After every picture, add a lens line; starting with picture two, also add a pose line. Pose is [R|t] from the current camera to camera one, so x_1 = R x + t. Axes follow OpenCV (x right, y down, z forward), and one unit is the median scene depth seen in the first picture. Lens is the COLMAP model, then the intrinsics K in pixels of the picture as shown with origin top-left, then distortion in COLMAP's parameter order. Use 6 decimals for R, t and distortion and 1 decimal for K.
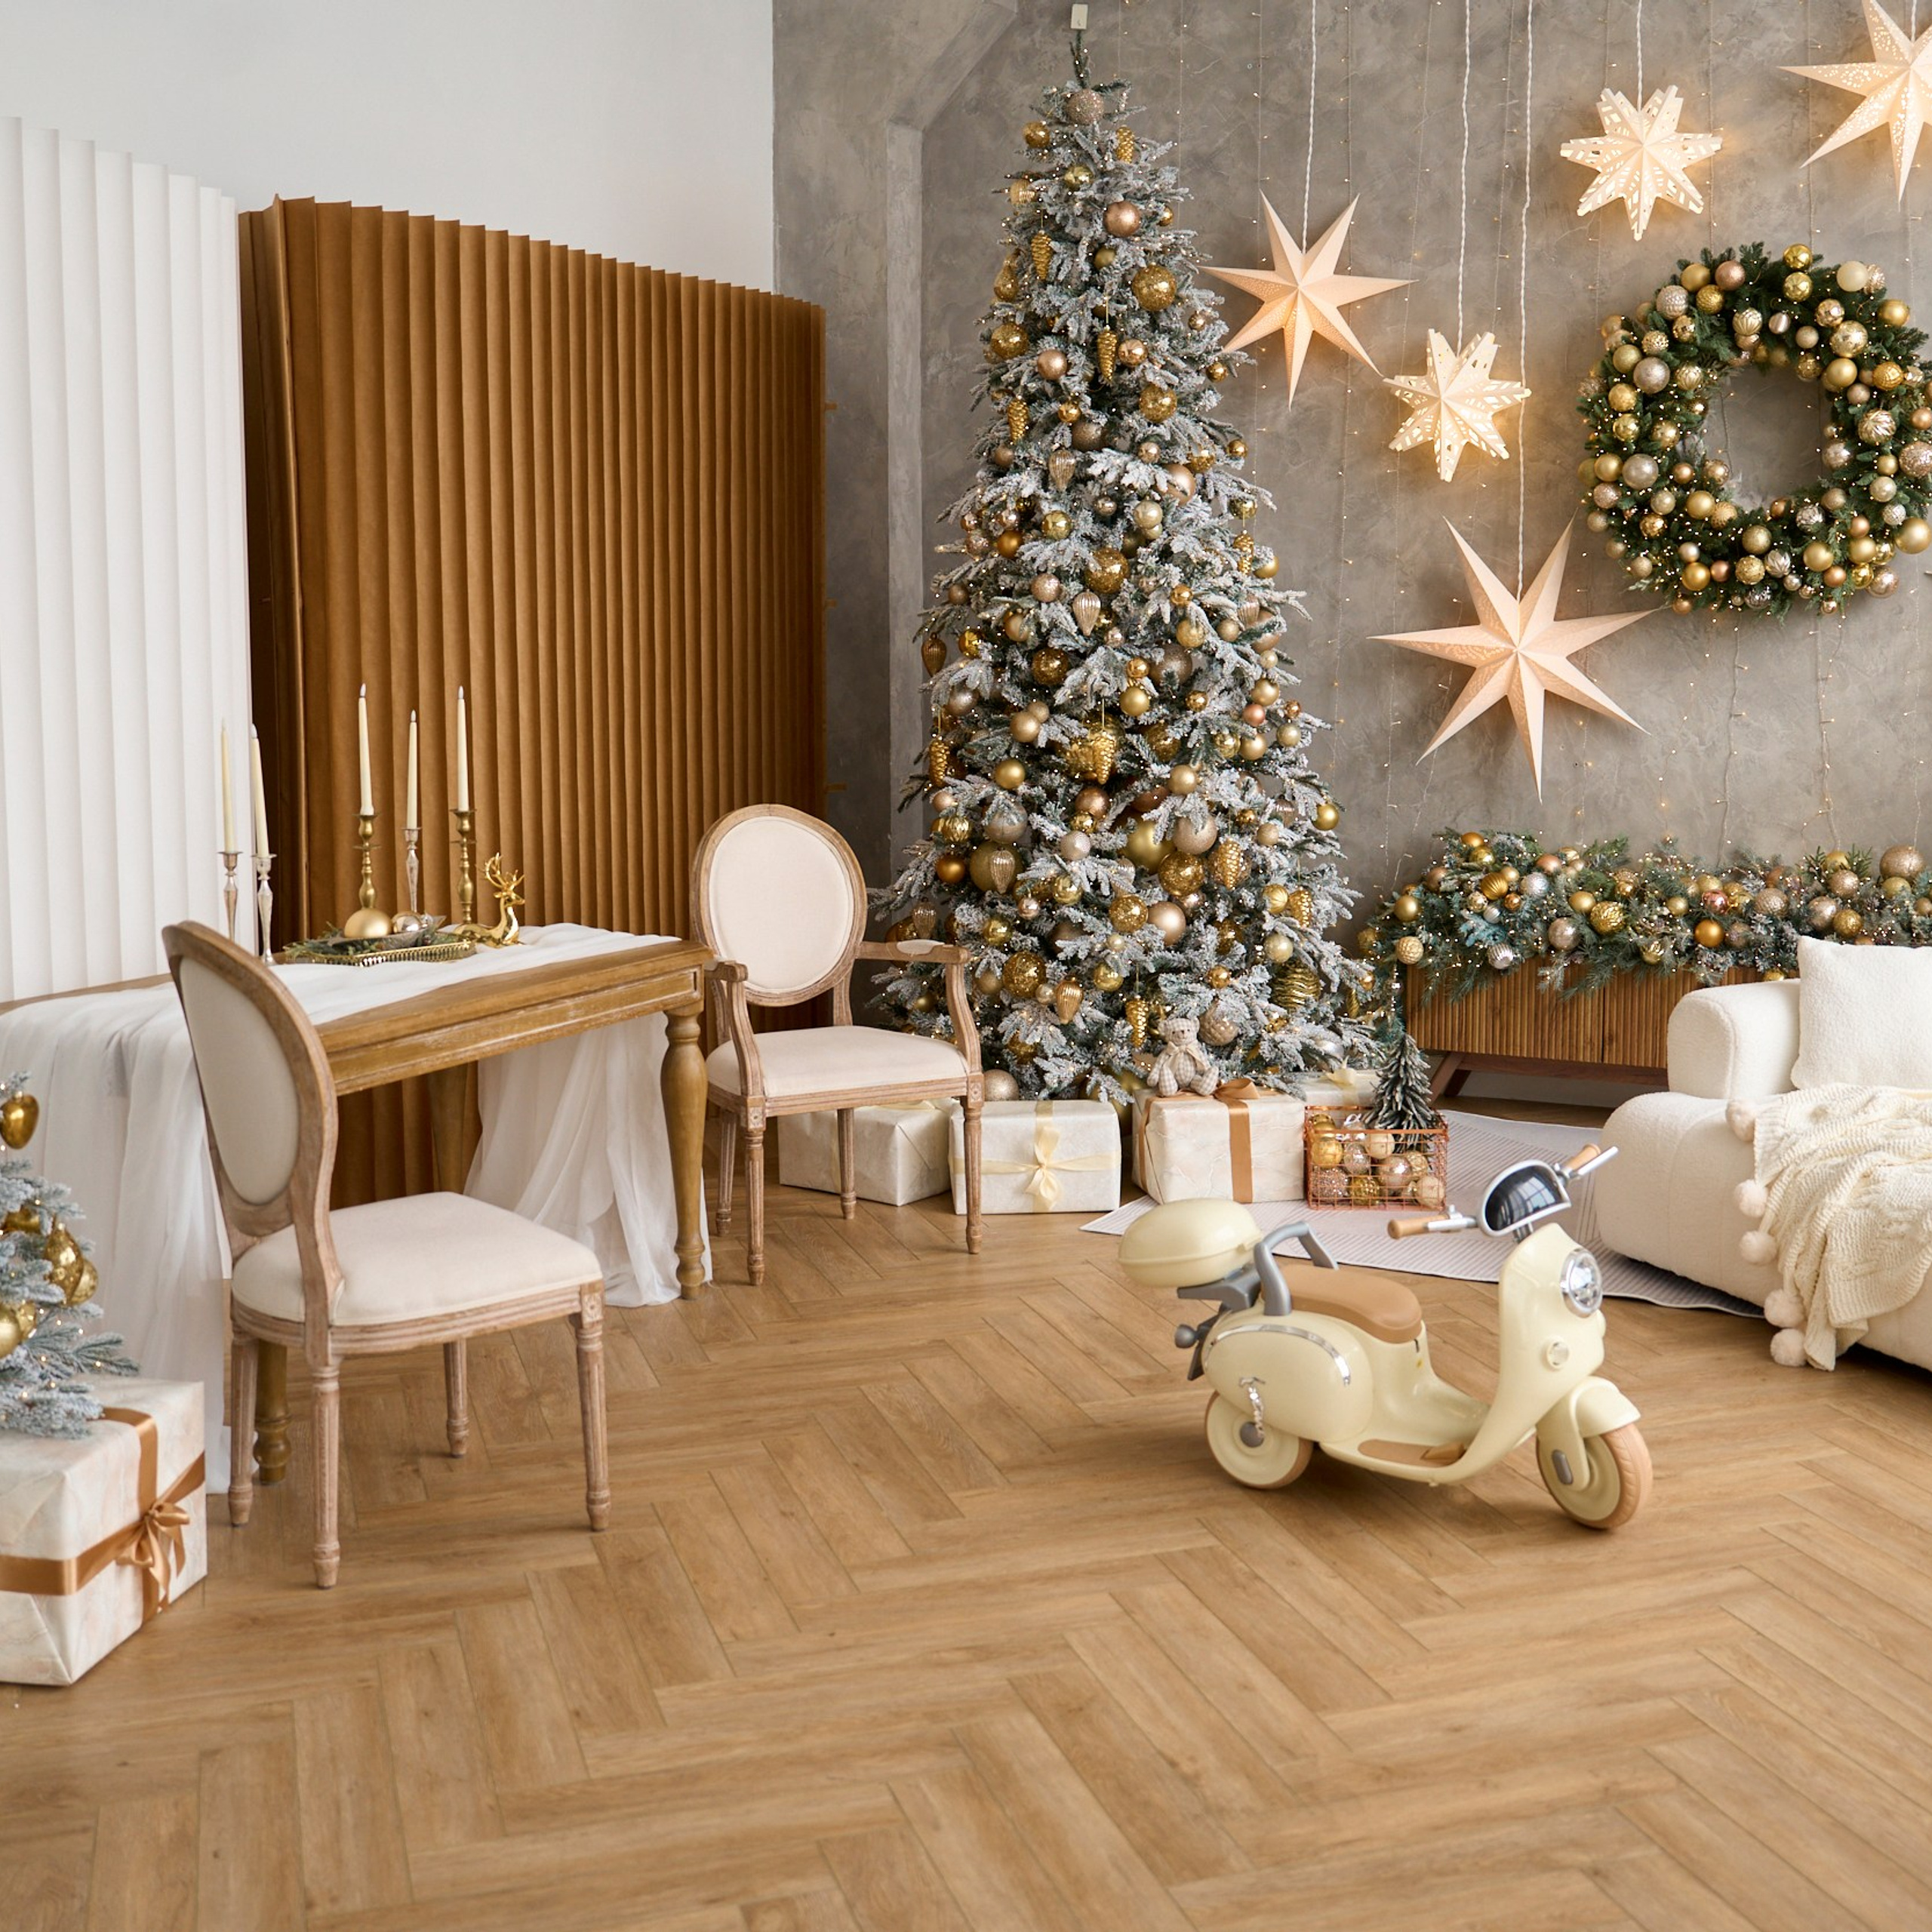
lens RADIAL K [[2519.0, 0, 954.7], [0, 2519.0, 851.1], [0, 0, 1]] dist [-0.105528, 0.152905]
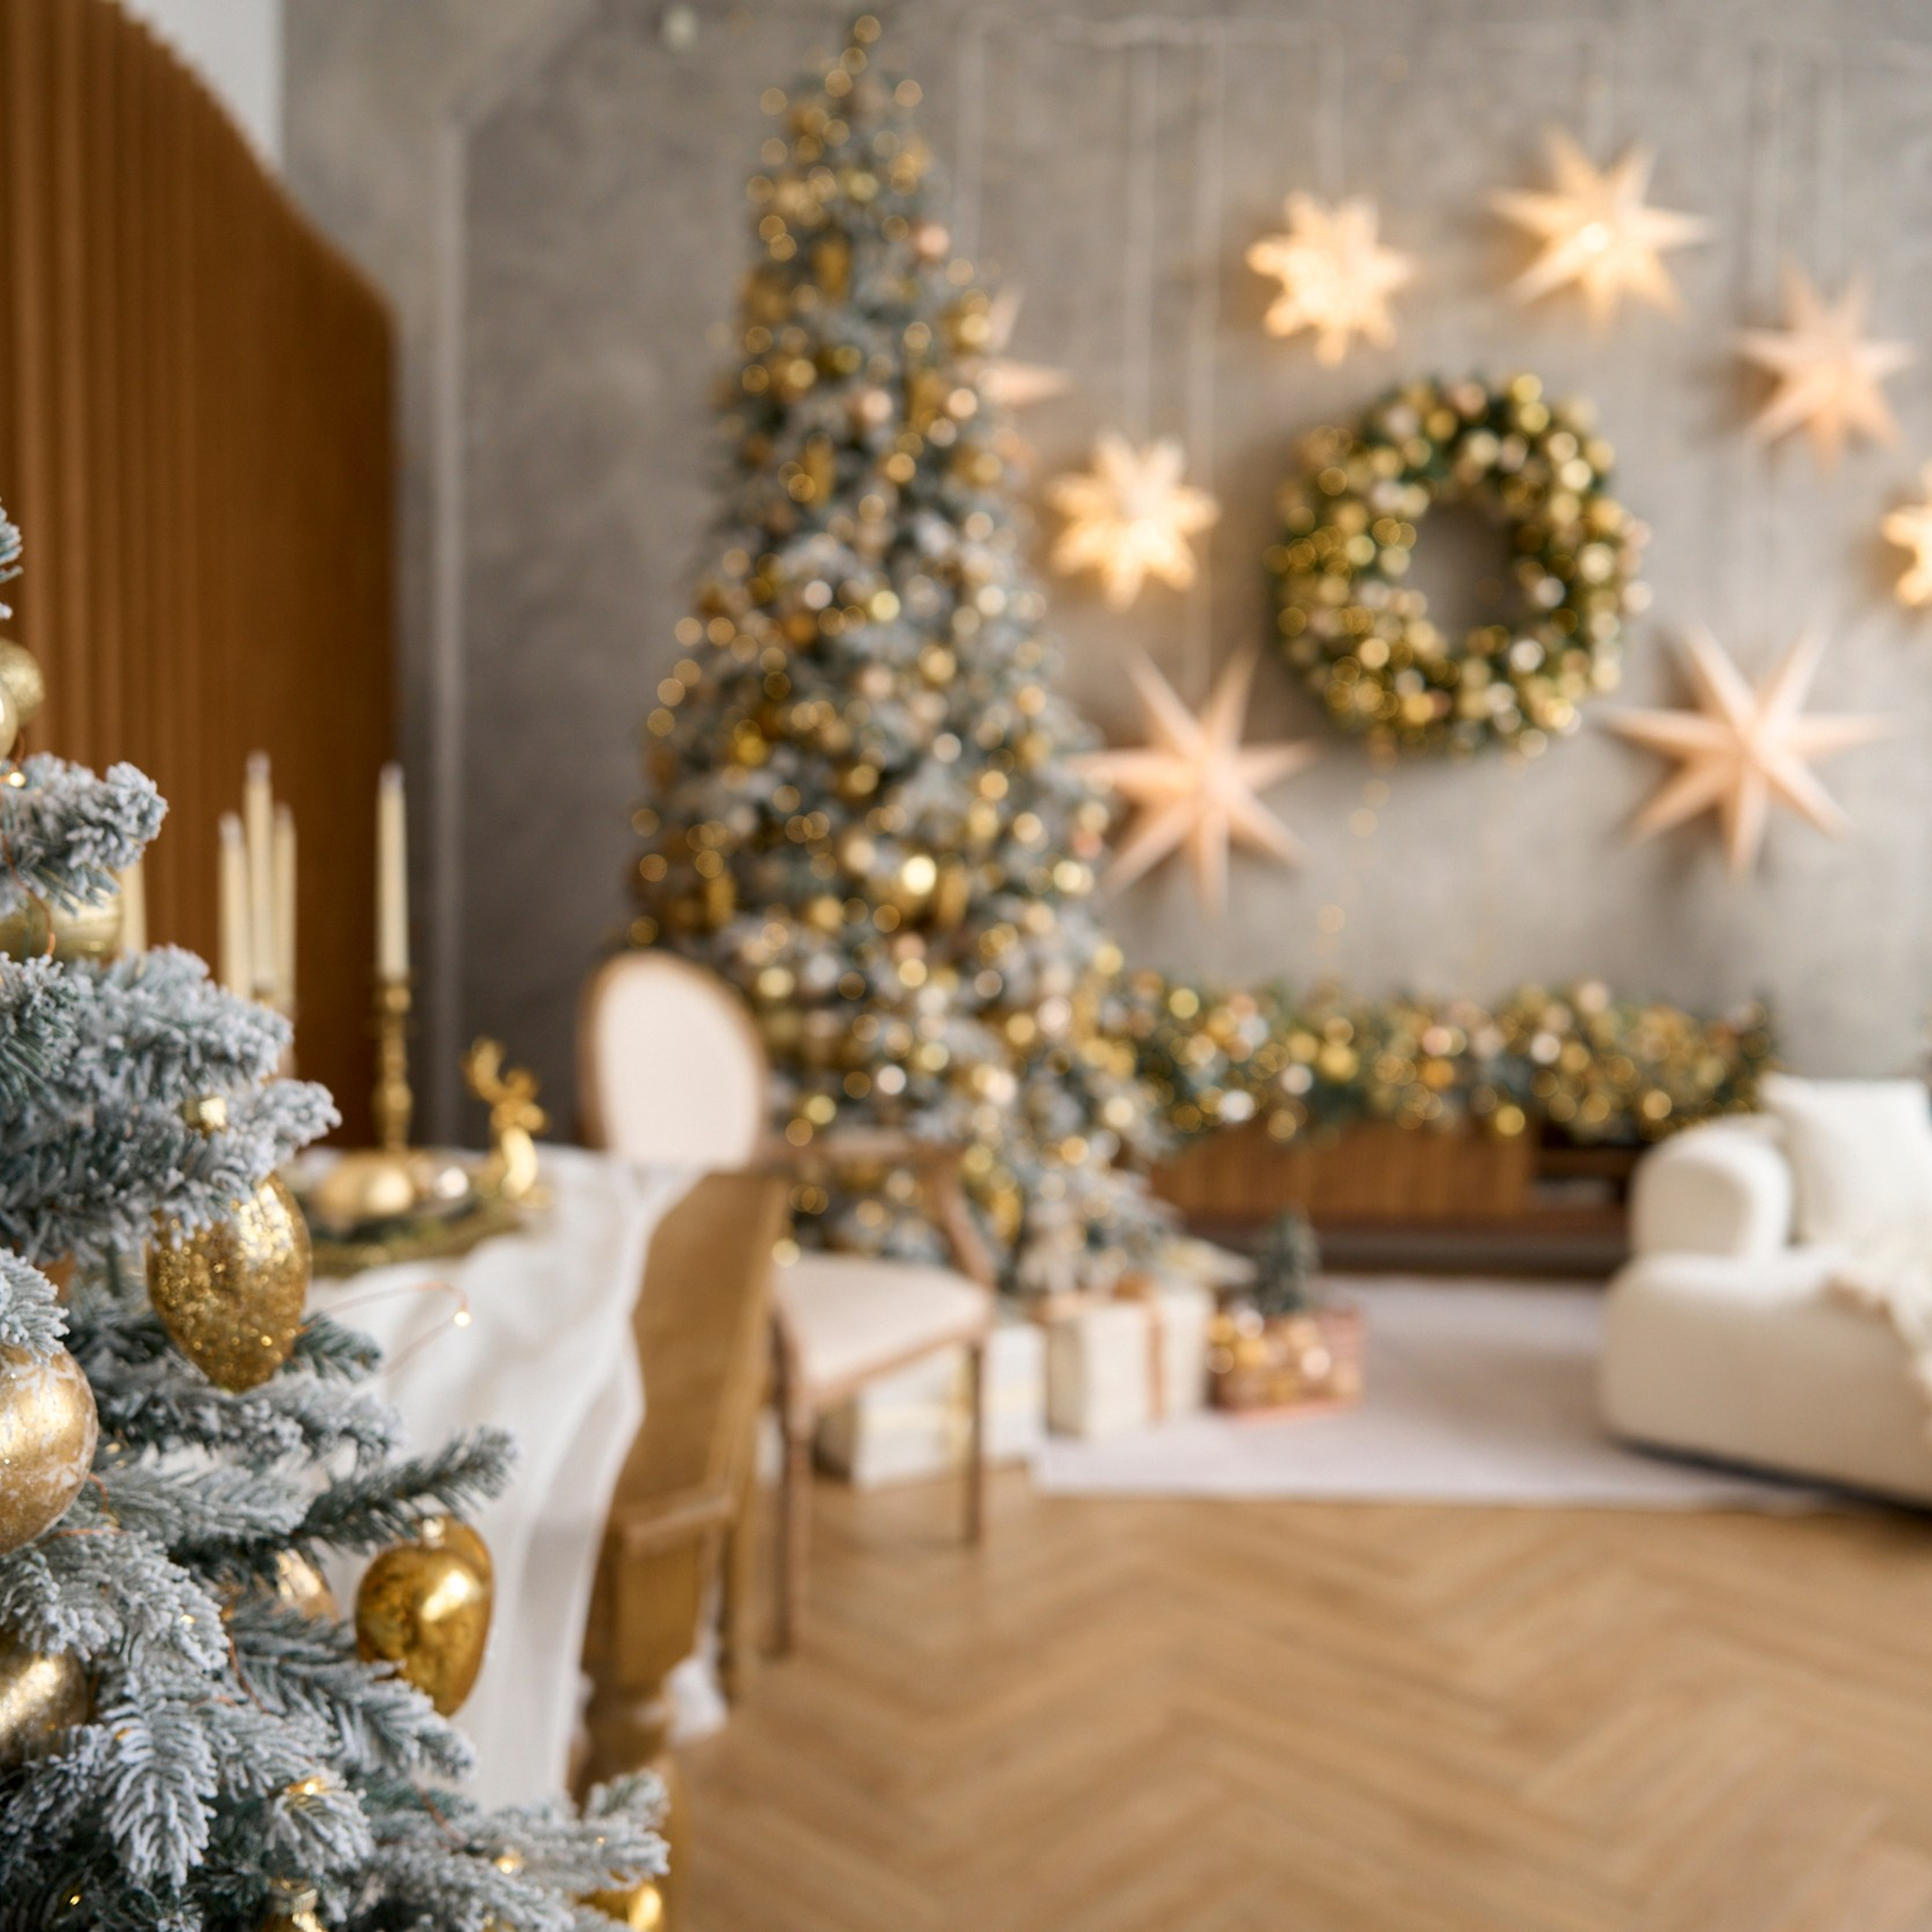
lens RADIAL K [[2022.9, 0, 966.0], [0, 2022.9, 966.0], [0, 0, 1]] dist [0.013642, 0.005196]
pose [[0.860237, -0.014629, 0.509685, -0.264535], [0.016530, 0.999863, 0.000799, -0.013584], [-0.509627, 0.007738, 0.860361, 0.416097]]
